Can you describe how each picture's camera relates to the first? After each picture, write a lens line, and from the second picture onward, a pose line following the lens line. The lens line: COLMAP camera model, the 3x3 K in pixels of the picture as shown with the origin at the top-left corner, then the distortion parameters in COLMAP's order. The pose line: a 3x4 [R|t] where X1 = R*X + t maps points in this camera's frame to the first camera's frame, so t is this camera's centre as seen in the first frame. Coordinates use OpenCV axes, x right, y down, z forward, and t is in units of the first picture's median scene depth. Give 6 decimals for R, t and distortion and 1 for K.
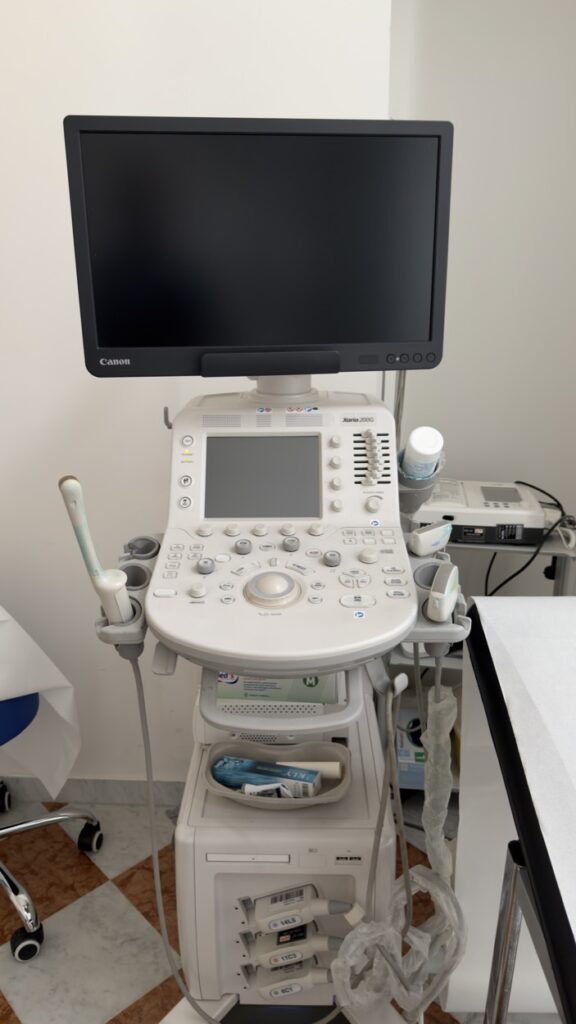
lens RADIAL K [[723.7, 0, 288.4], [0, 723.7, 514.9], [0, 0, 1]] dist [0.011235, -0.020085]
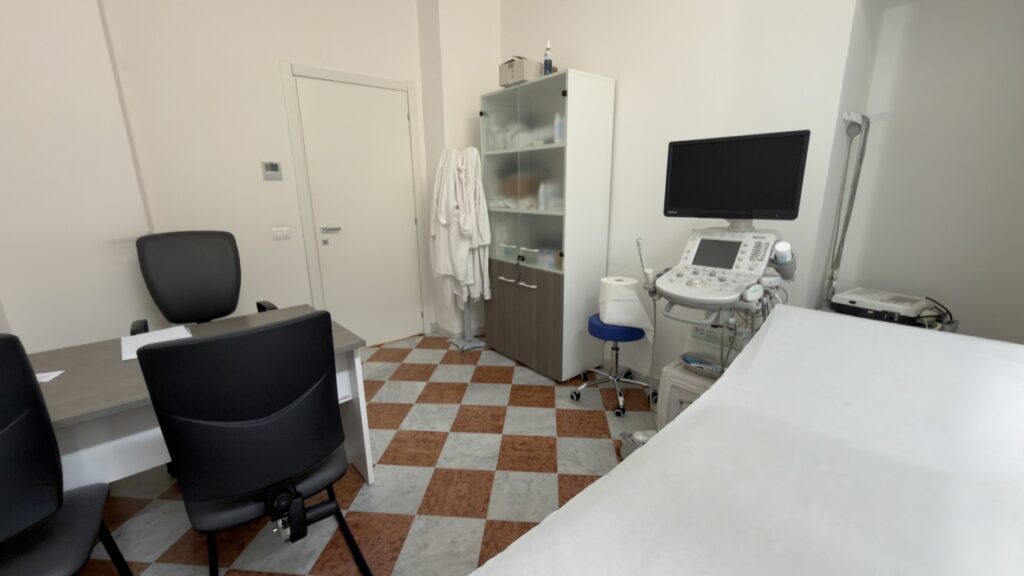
lens RADIAL K [[402.8, 0, 510.1], [0, 402.8, 286.8], [0, 0, 1]] dist [-0.014108, -0.000031]
pose [[0.663457, 0.171651, -0.728259, 0.601864], [-0.213460, 0.976301, 0.035648, 0.192663], [0.717119, 0.131803, 0.684374, -0.661136]]
